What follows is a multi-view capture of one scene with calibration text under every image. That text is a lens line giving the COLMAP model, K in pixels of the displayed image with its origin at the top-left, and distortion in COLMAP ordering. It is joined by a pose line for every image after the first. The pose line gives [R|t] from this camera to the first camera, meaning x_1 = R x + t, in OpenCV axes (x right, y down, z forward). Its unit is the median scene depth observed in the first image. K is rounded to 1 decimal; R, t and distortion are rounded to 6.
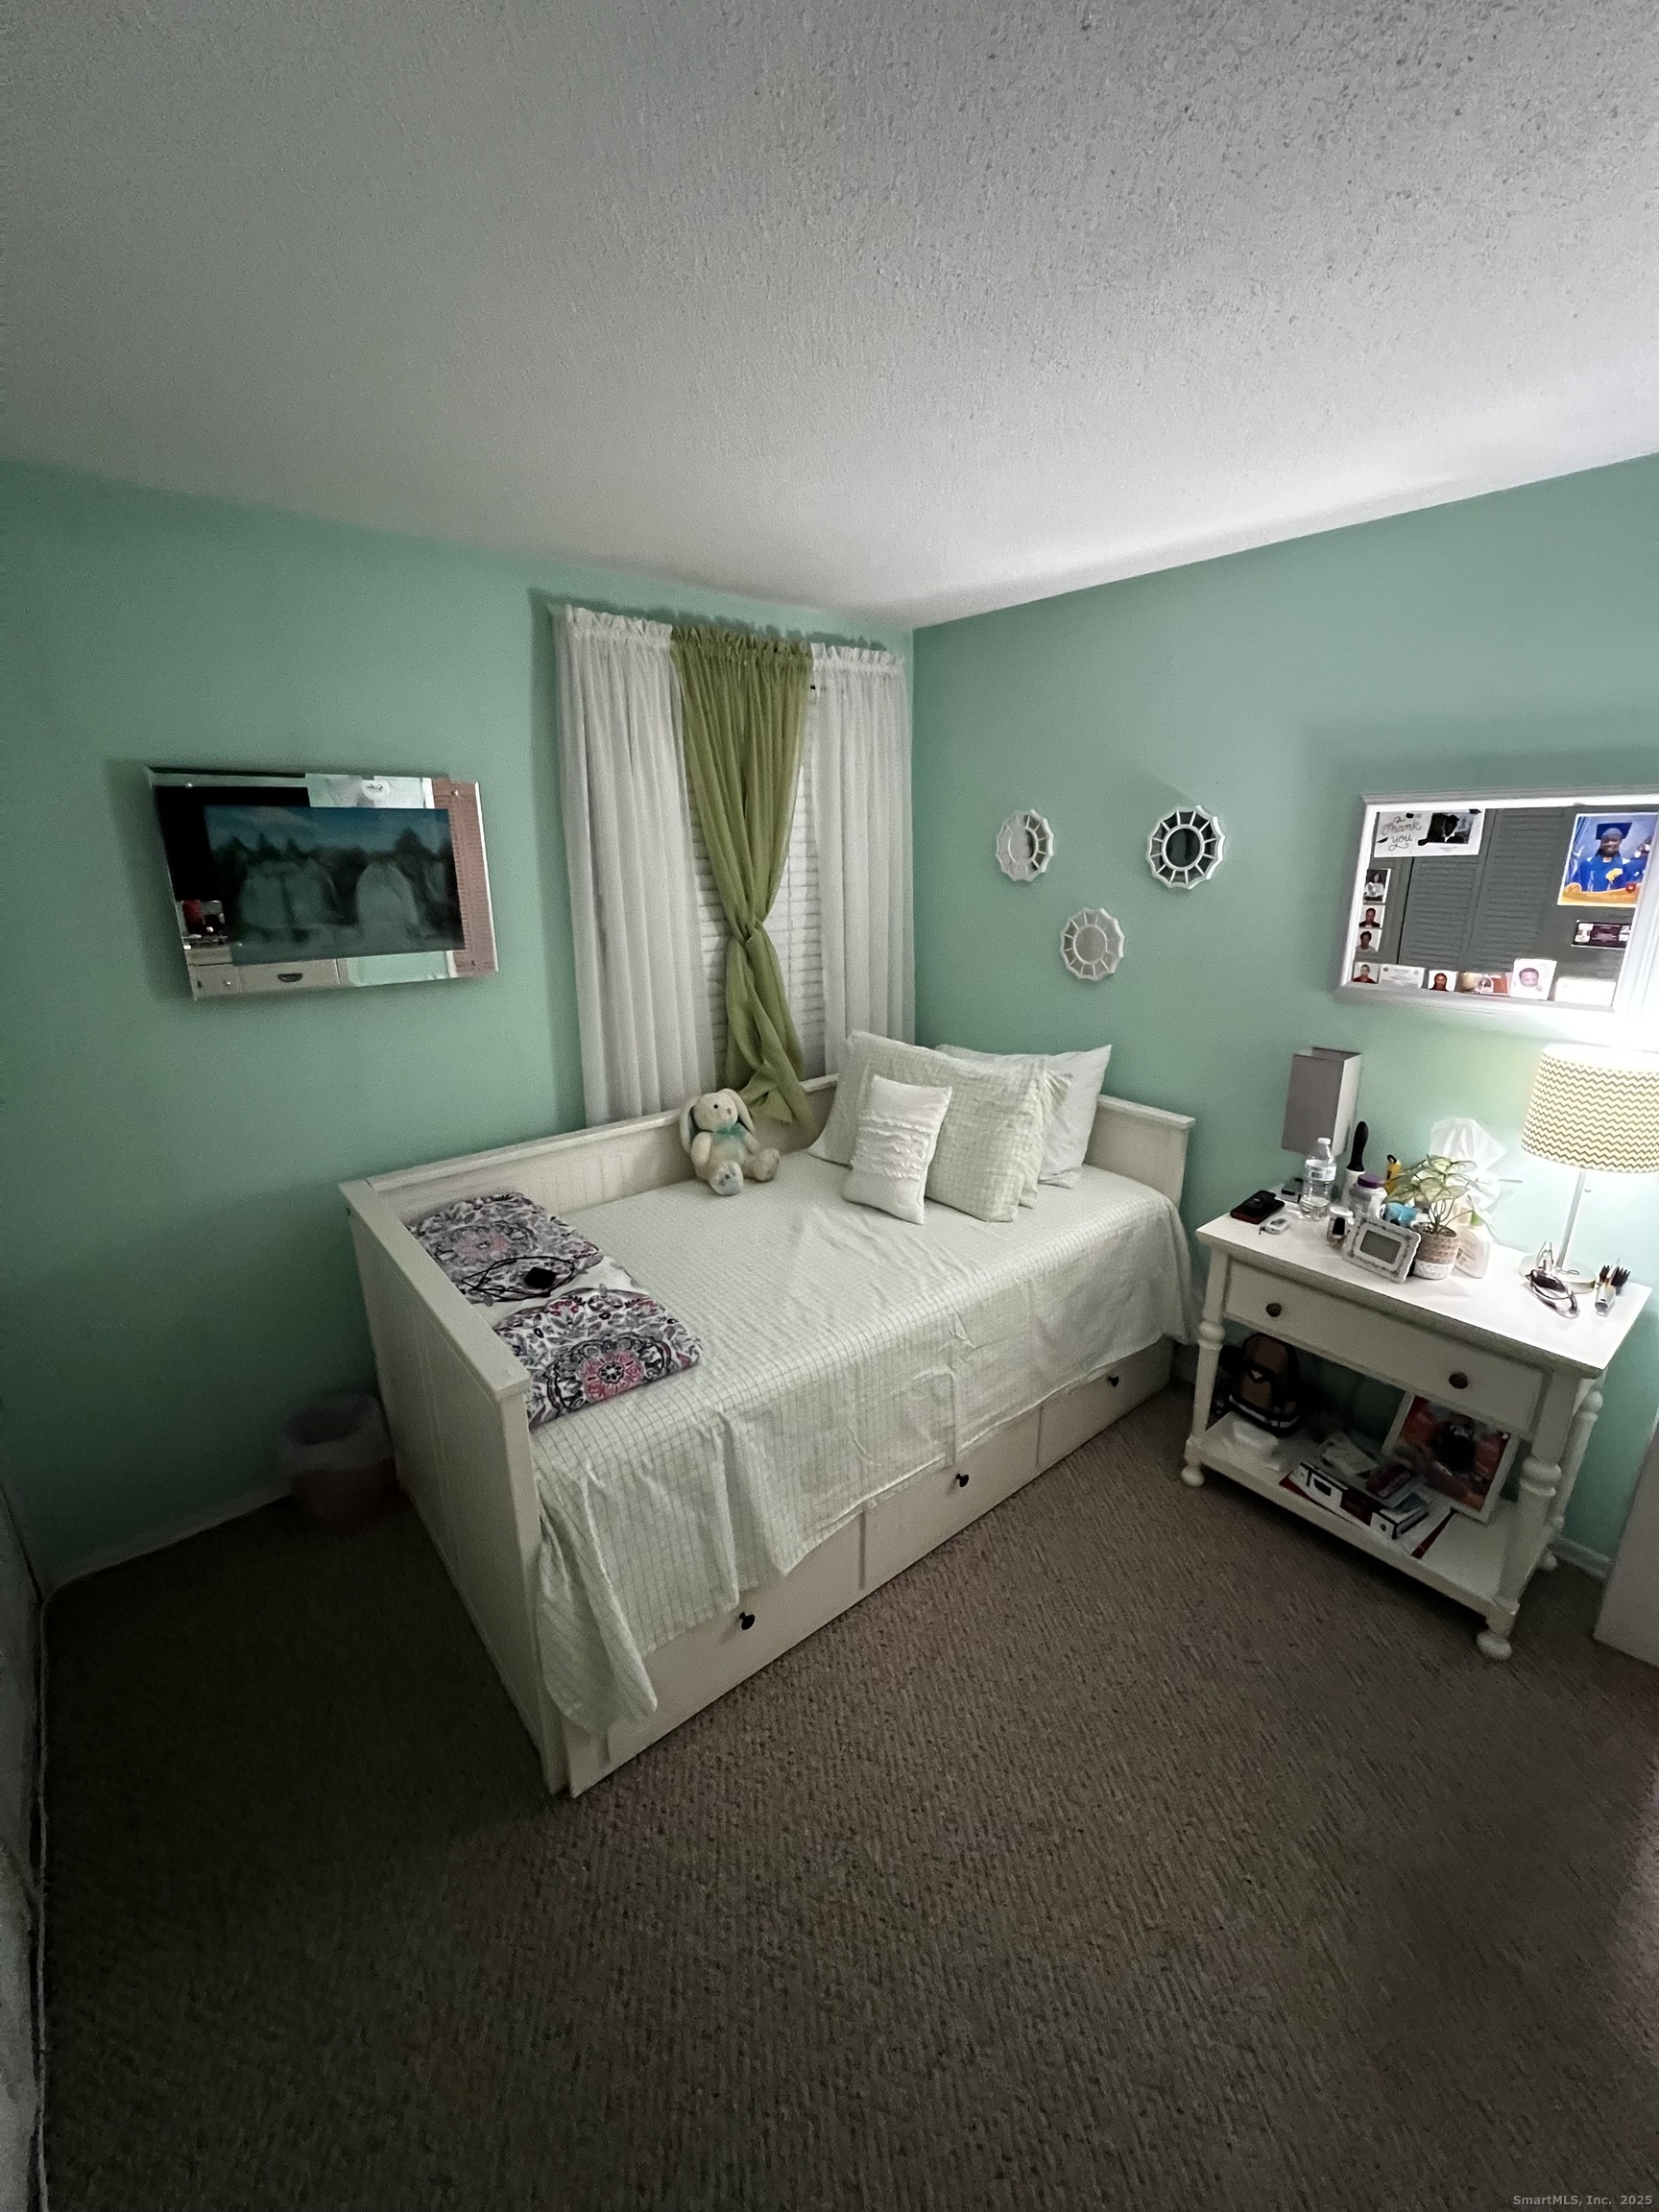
lens RADIAL K [[884.6, 0, 826.6], [0, 884.6, 1101.8], [0, 0, 1]] dist [-0.003273, 0.000879]
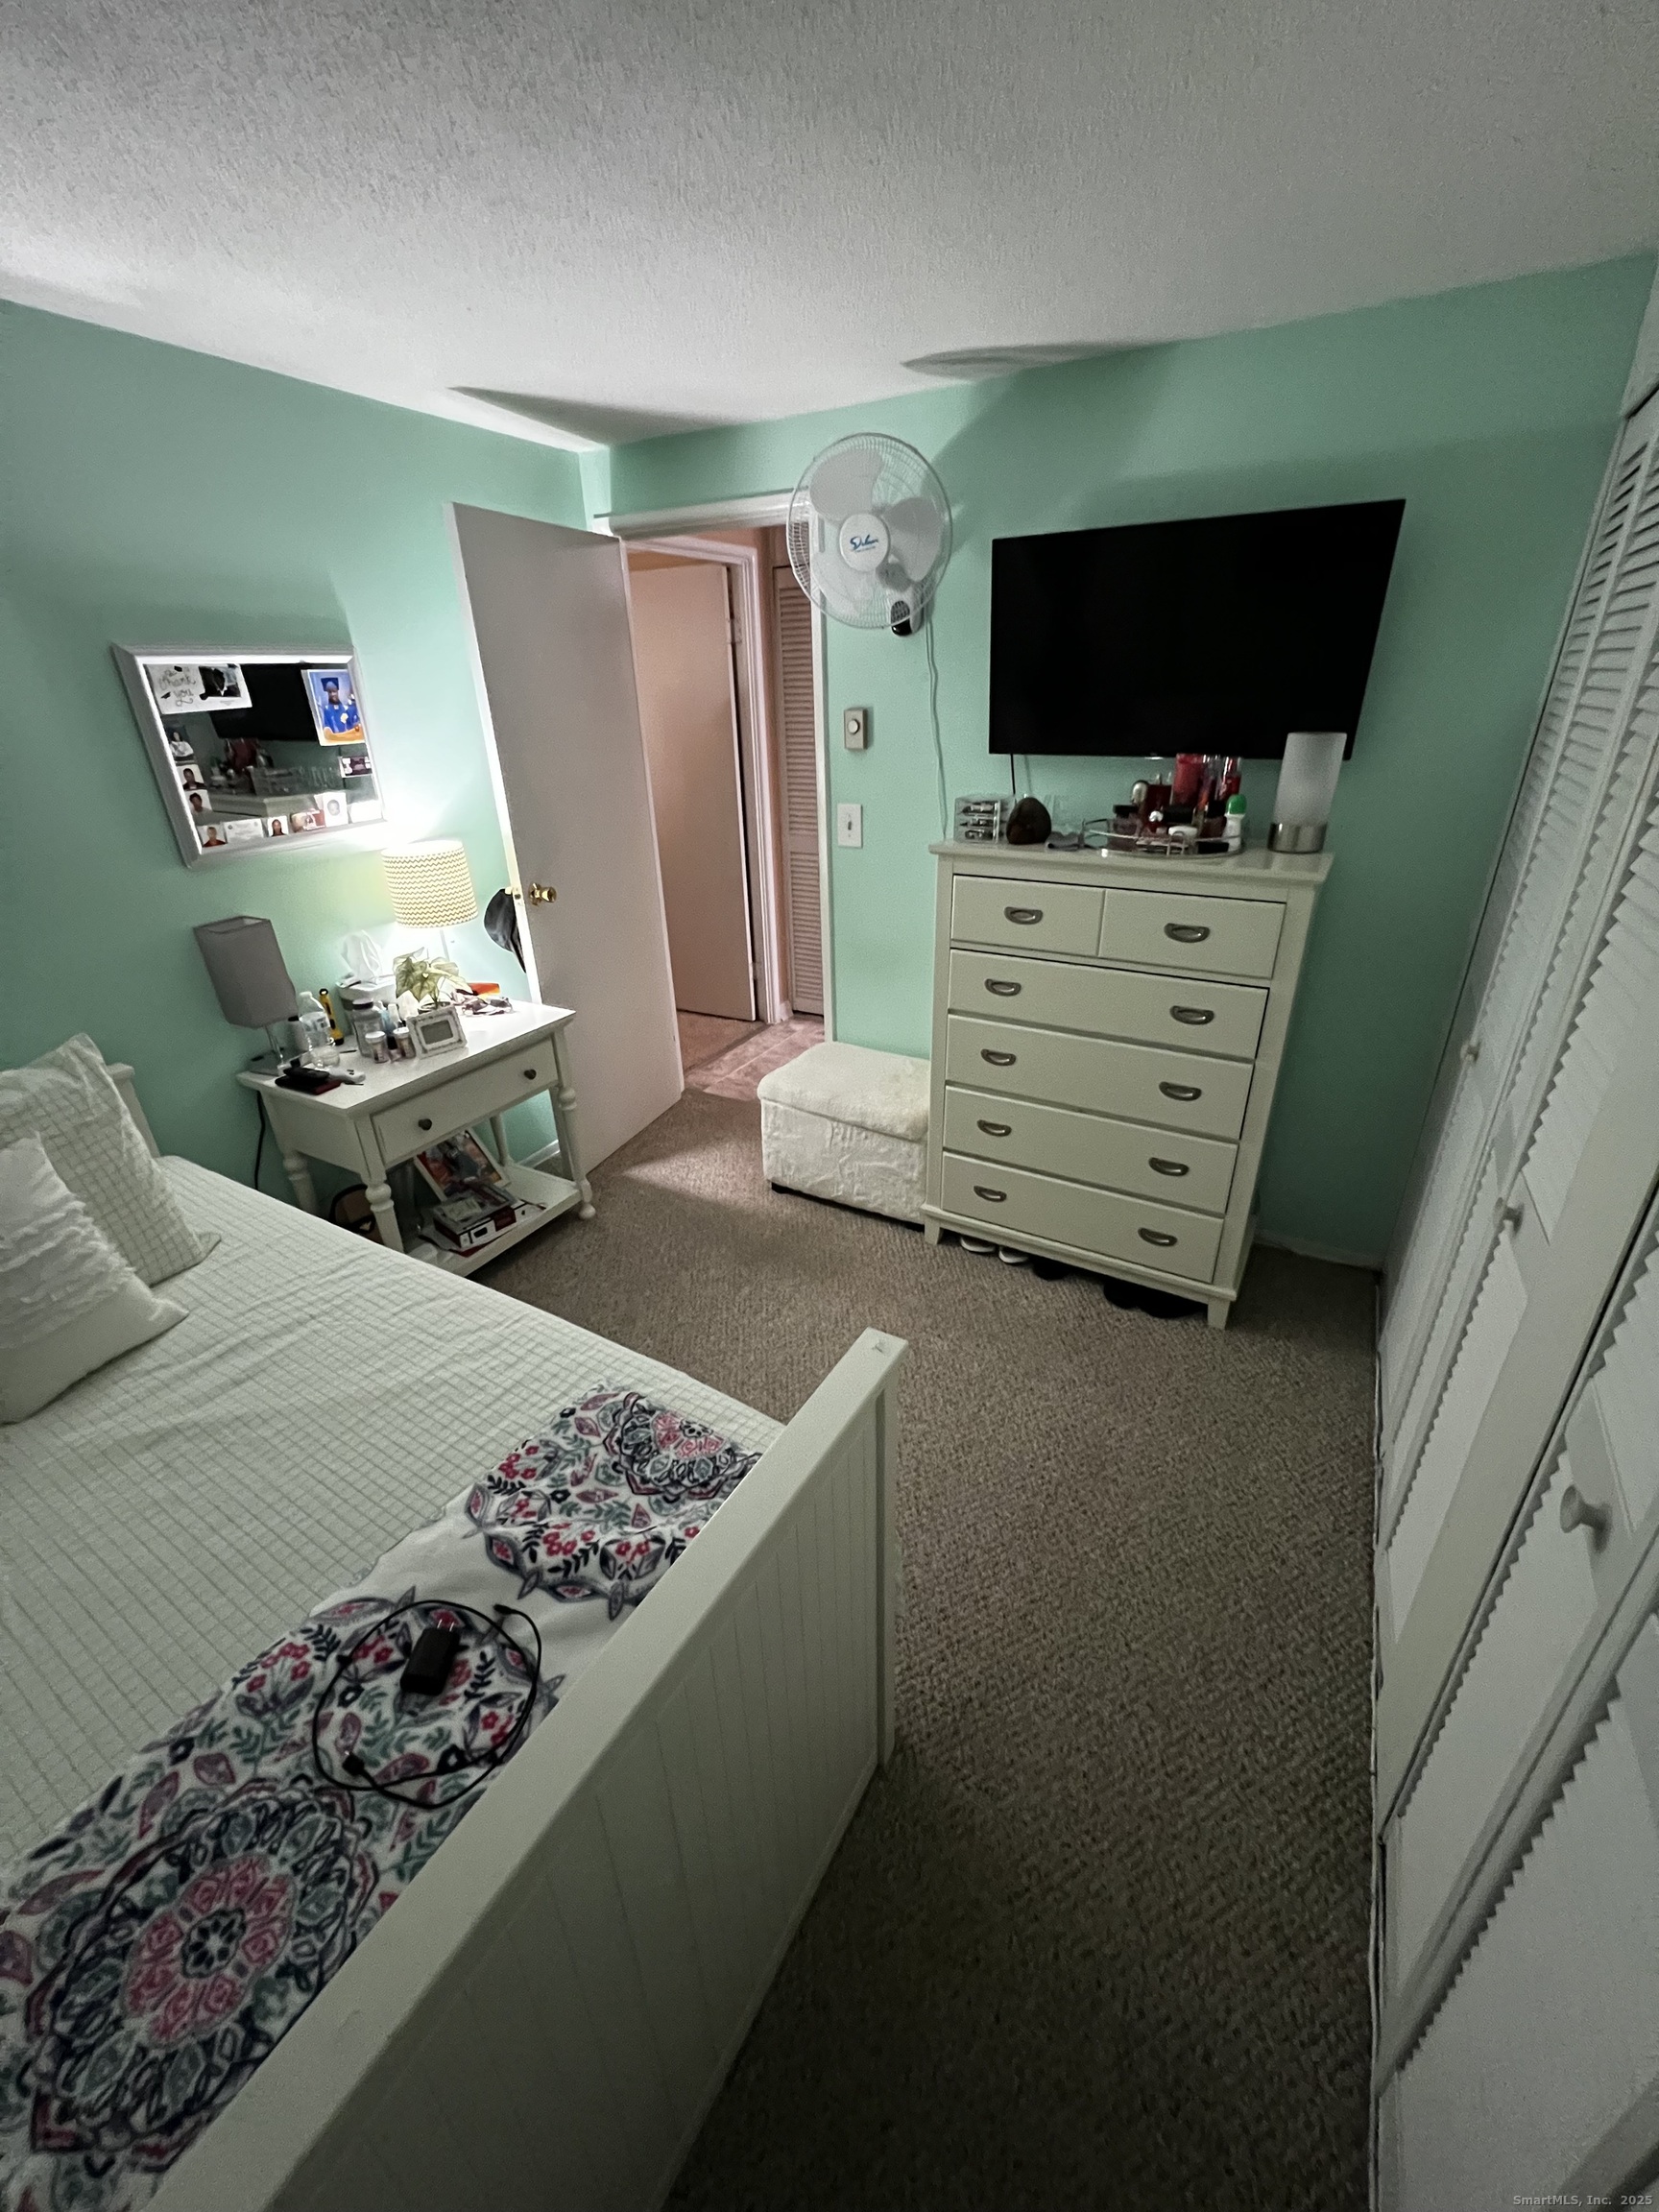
lens RADIAL K [[884.6, 0, 825.3], [0, 884.6, 1098.6], [0, 0, 1]] dist [-0.003273, 0.000879]
pose [[-0.339992, -0.387052, 0.857086, -0.643998], [0.297978, 0.820081, 0.488545, -0.198510], [-0.891972, 0.421494, -0.163488, 0.727269]]
